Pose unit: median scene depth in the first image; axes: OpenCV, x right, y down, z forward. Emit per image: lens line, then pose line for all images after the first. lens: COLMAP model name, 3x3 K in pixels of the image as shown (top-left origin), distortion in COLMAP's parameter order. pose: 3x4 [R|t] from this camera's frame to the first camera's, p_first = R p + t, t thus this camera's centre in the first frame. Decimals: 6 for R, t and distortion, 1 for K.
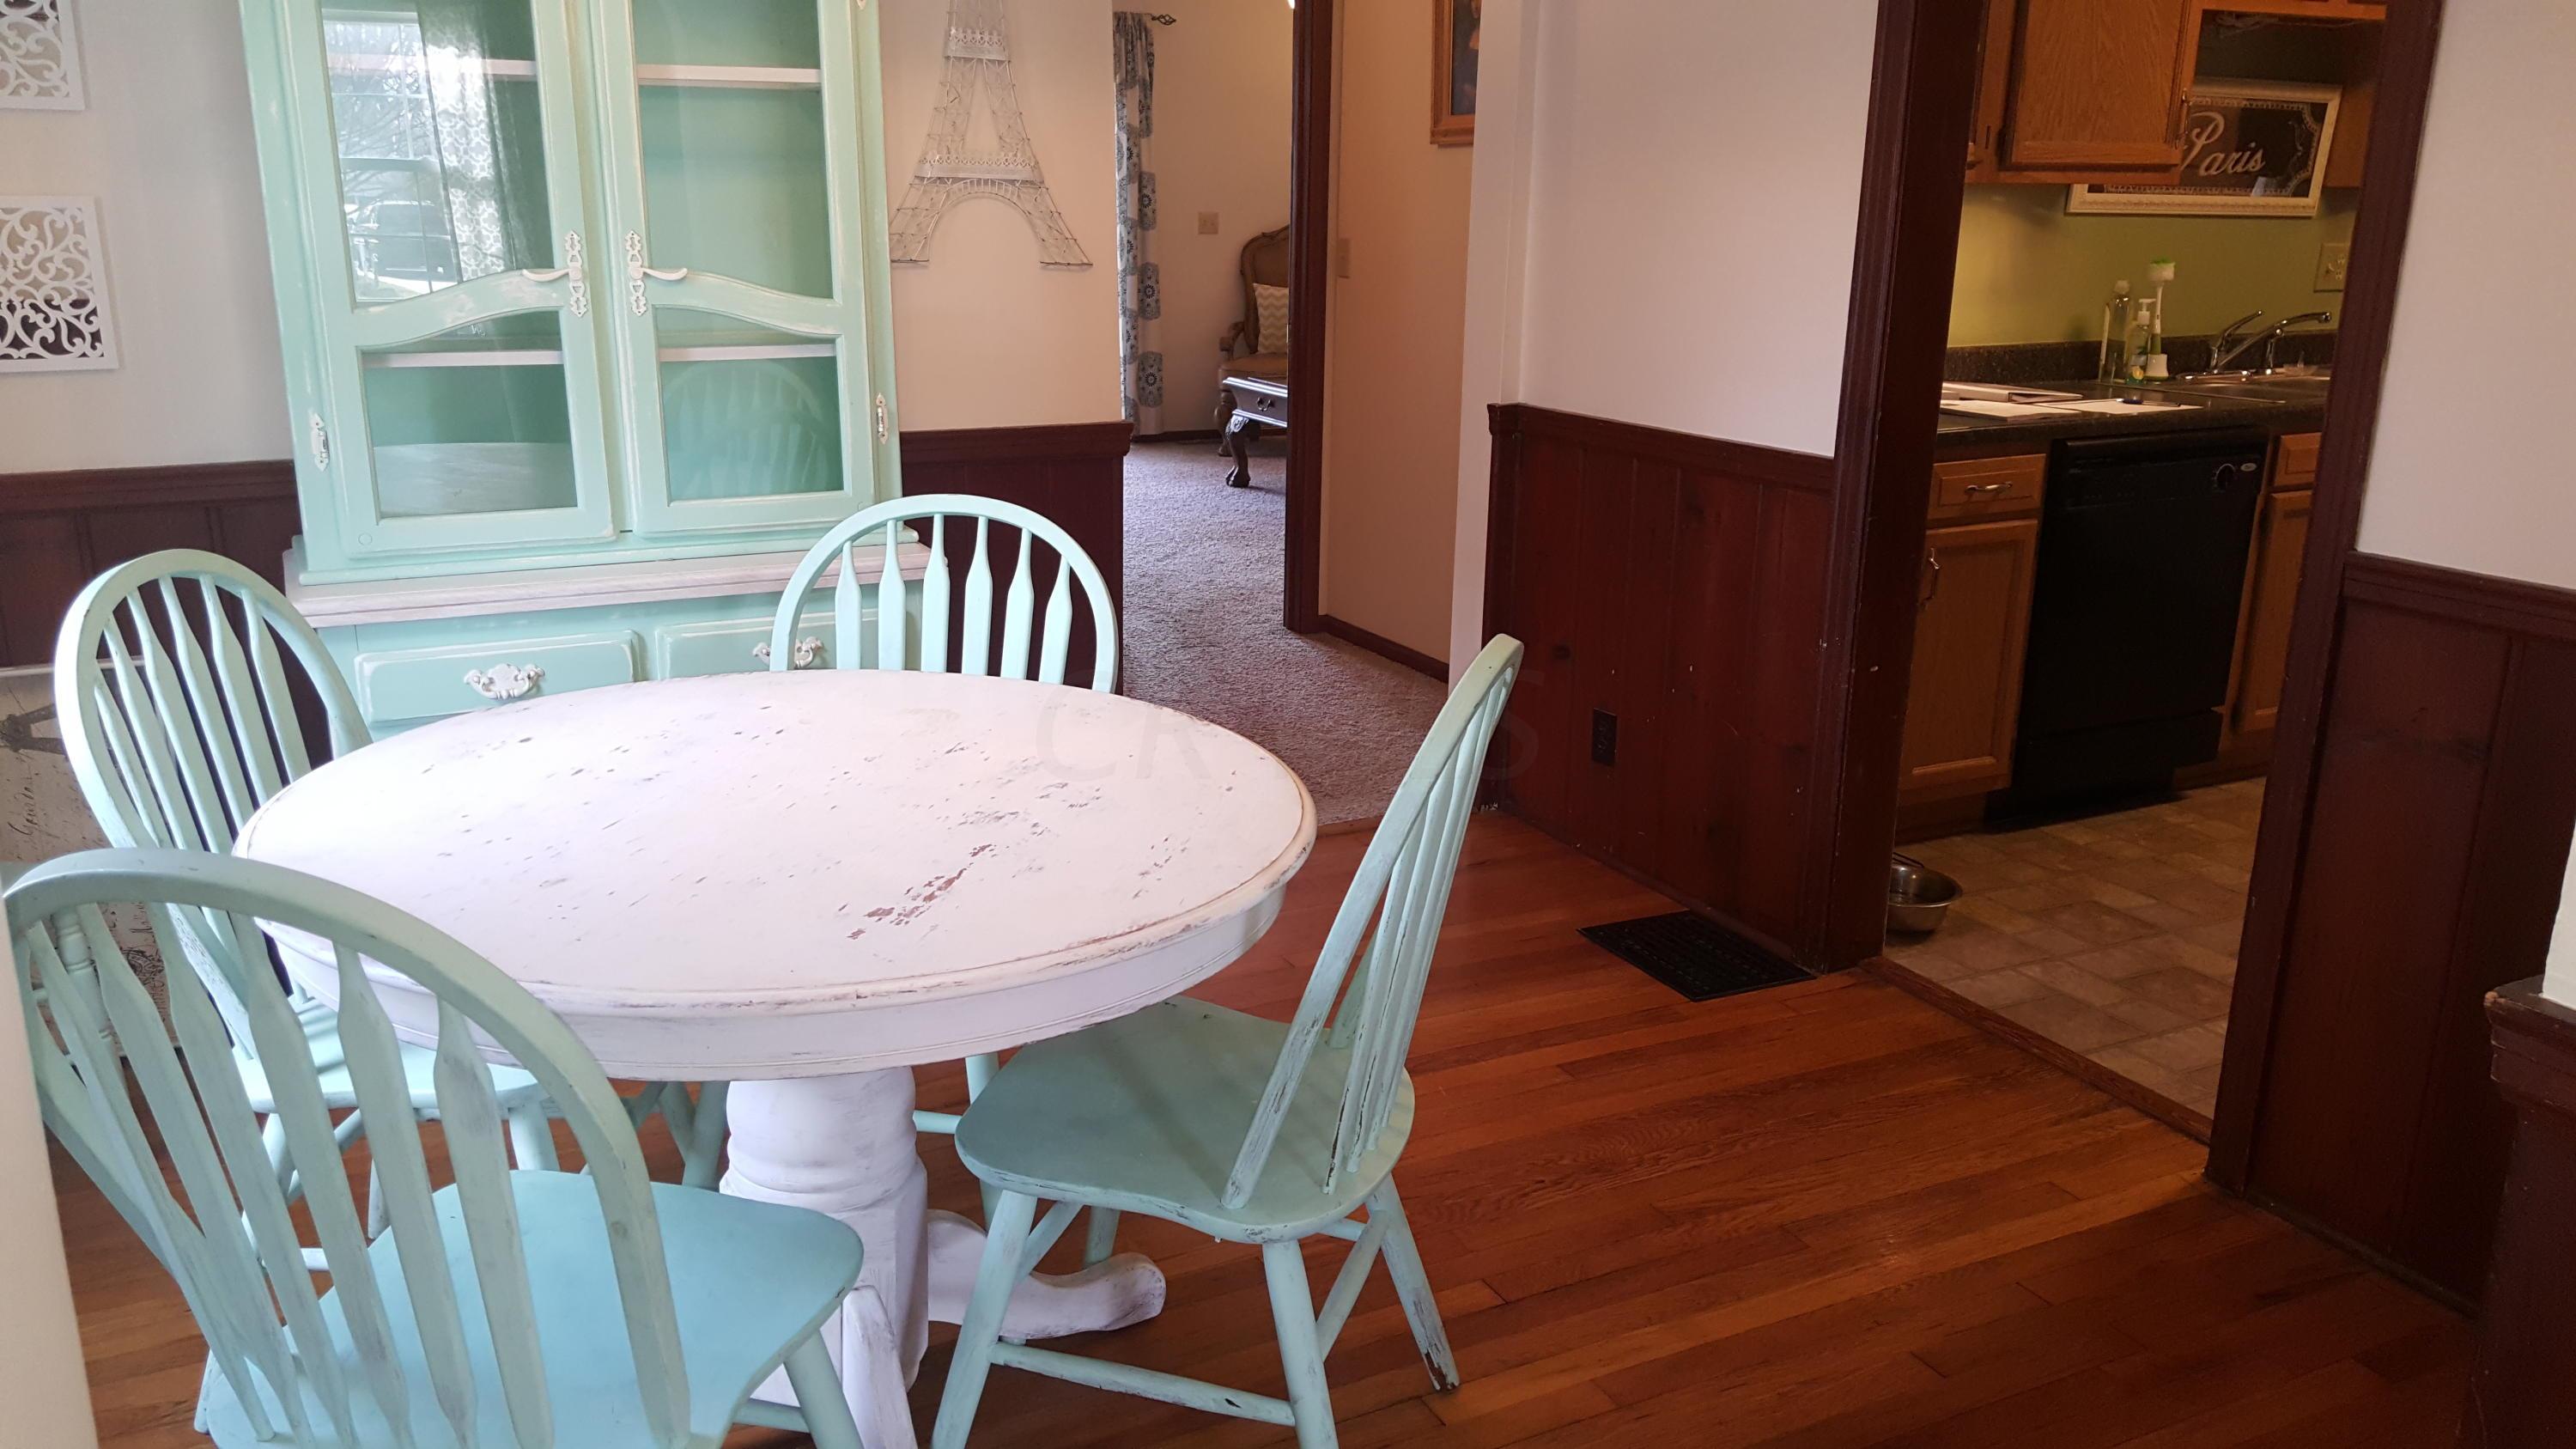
lens RADIAL K [[1897.4, 0, 1281.3], [0, 1897.4, 715.9], [0, 0, 1]] dist [0.103015, -0.138090]
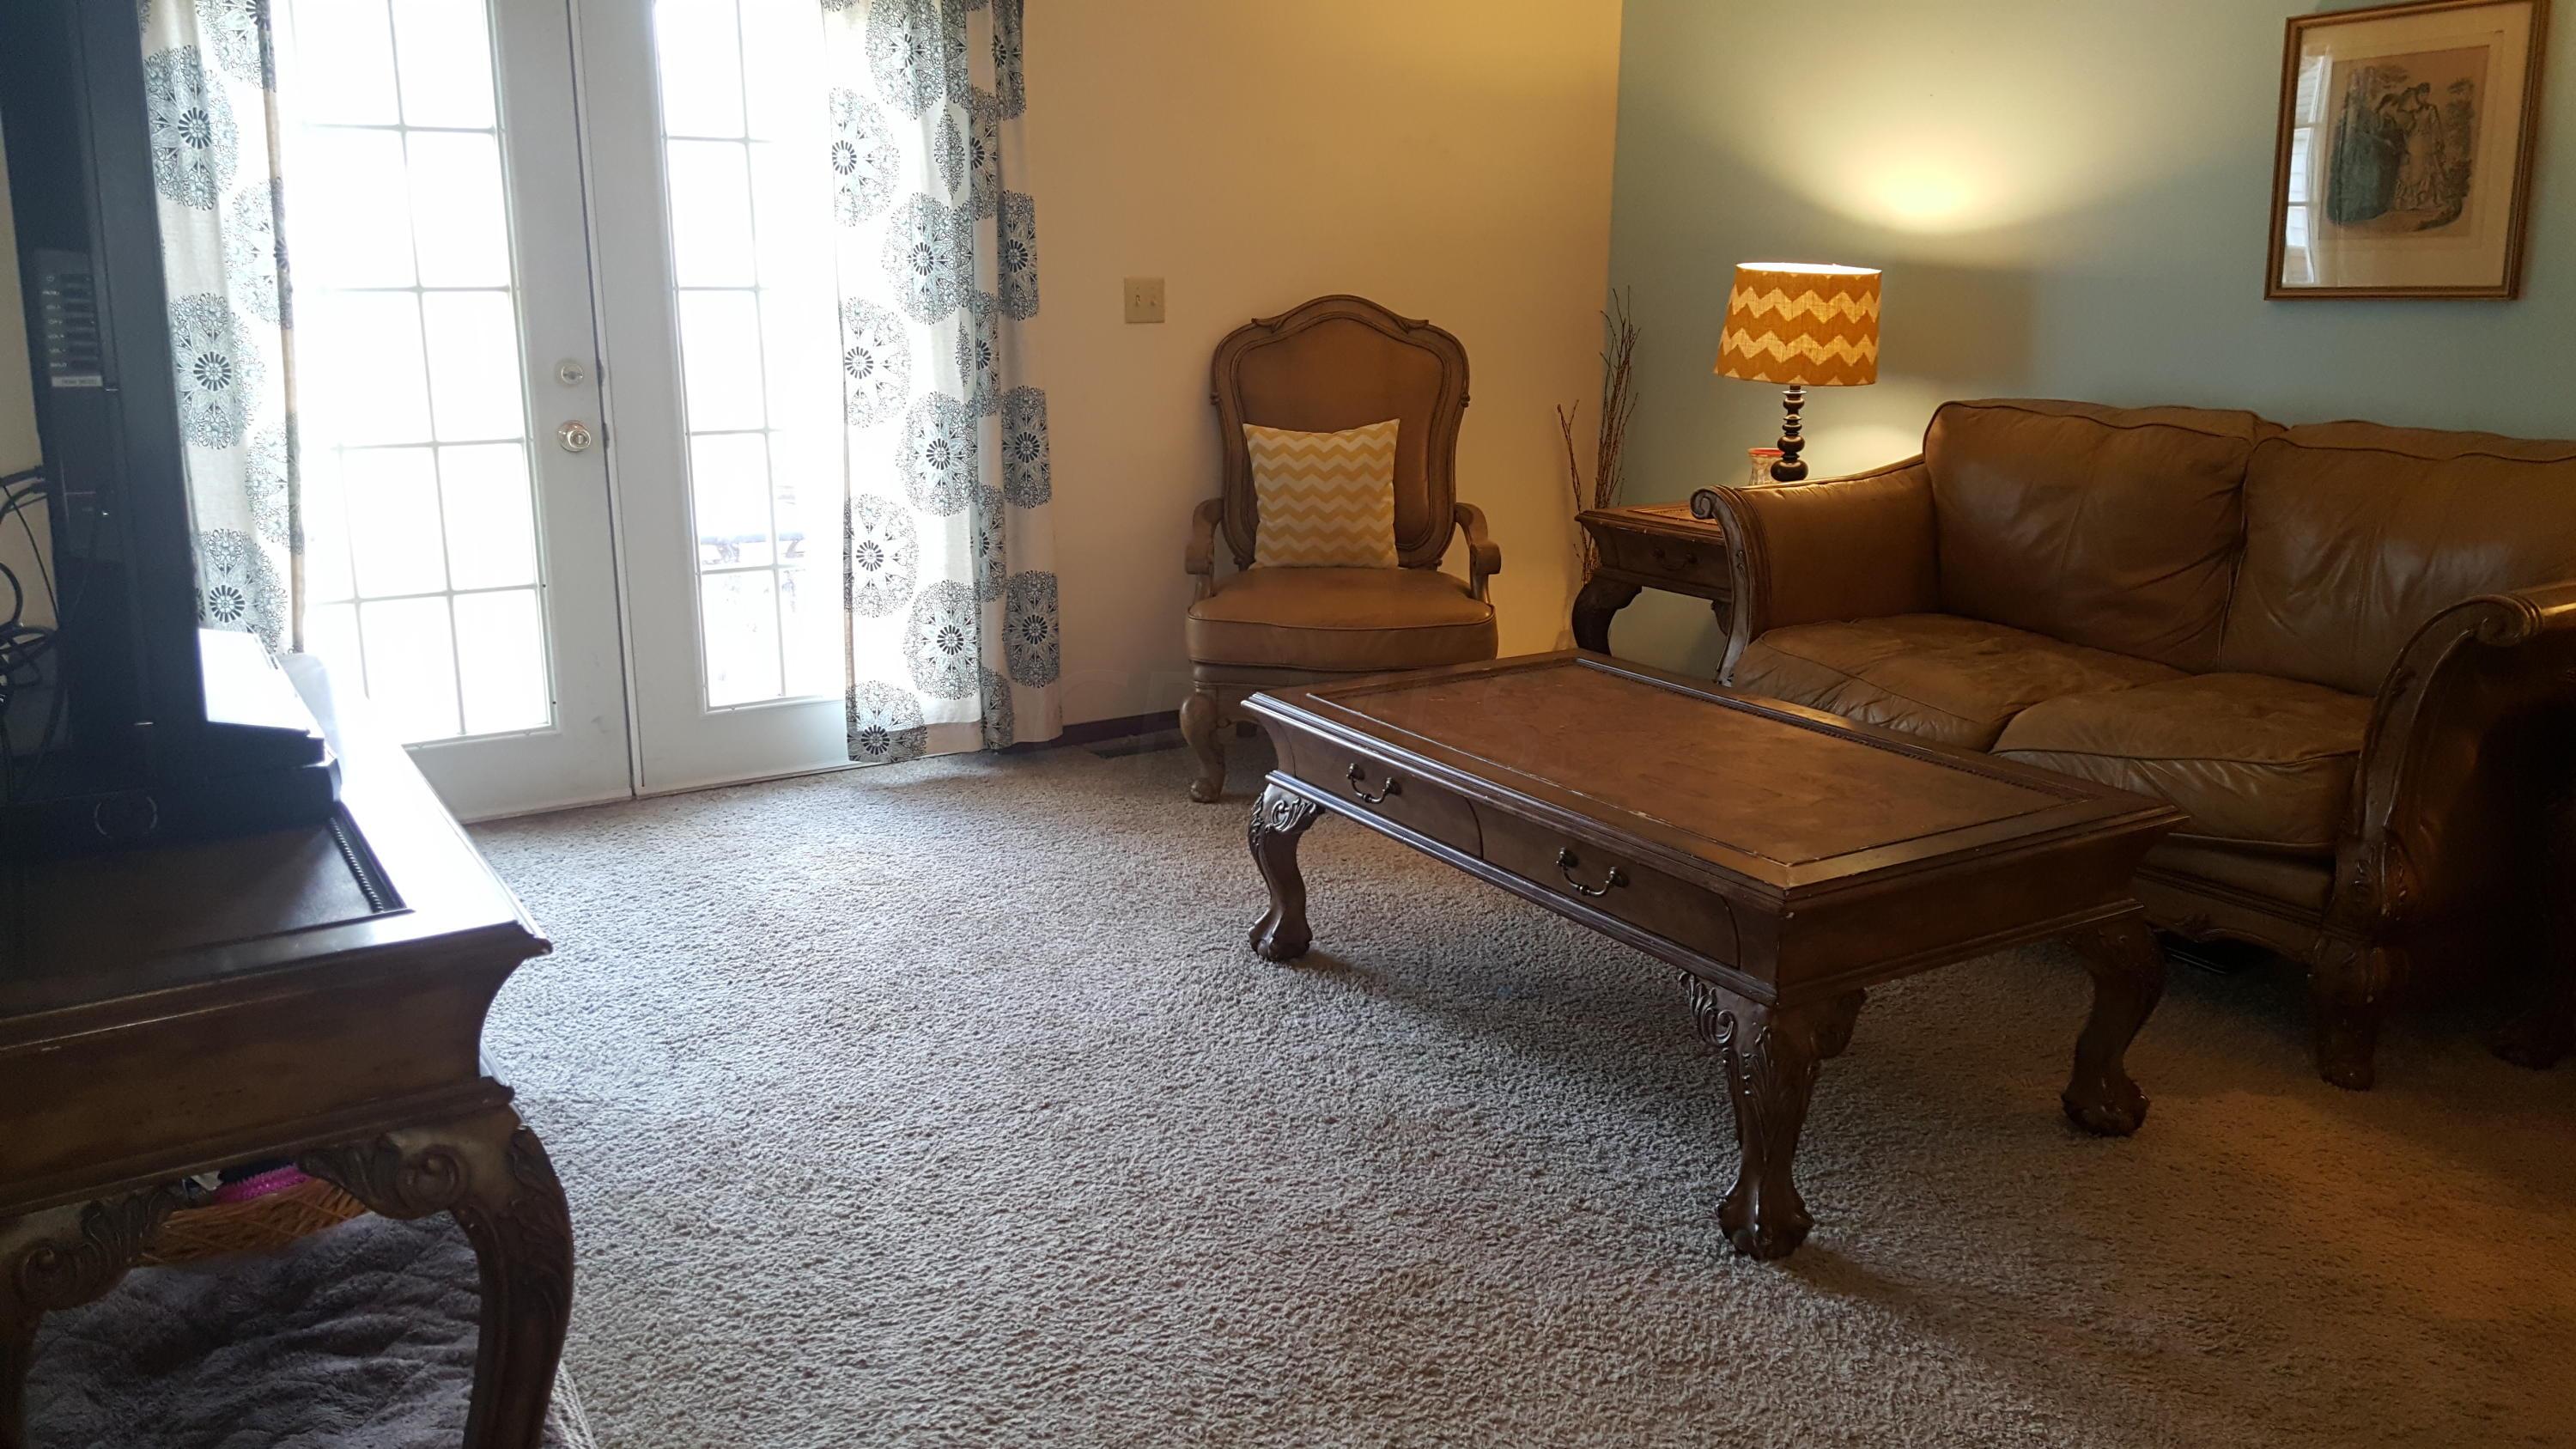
lens RADIAL K [[1897.4, 0, 1284.2], [0, 1897.4, 718.1], [0, 0, 1]] dist [0.103015, -0.138090]
pose [[0.995838, -0.031283, 0.085603, -0.048968], [0.033676, 0.999077, -0.026648, -0.143168], [-0.084690, 0.029420, 0.995973, 0.537171]]
